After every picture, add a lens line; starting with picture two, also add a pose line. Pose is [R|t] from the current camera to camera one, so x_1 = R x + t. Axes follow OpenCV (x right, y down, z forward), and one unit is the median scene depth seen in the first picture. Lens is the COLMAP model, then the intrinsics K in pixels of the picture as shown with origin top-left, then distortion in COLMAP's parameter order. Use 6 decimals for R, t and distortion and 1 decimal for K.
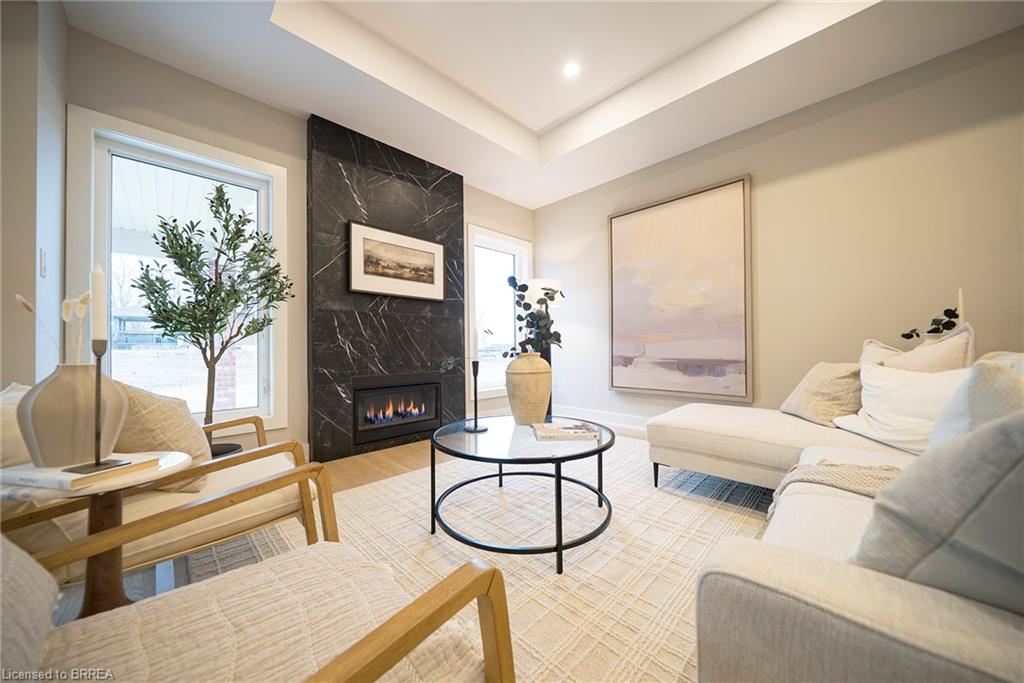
lens RADIAL K [[359.8, 0, 498.7], [0, 359.8, 342.0], [0, 0, 1]] dist [-0.000593, -0.000101]
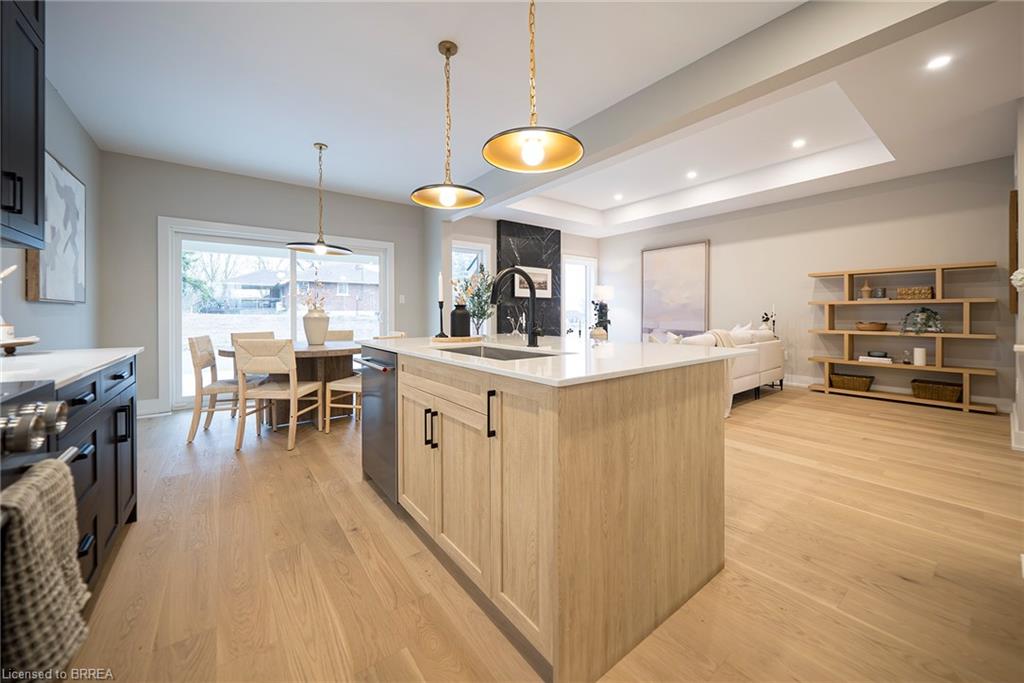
lens RADIAL K [[373.2, 0, 514.5], [0, 373.2, 312.3], [0, 0, 1]] dist [-0.001258, -0.000232]
pose [[0.994357, 0.008880, -0.105709, -0.140722], [-0.007482, 0.999879, 0.013617, -0.066139], [0.105818, -0.012750, 0.994304, -1.040460]]
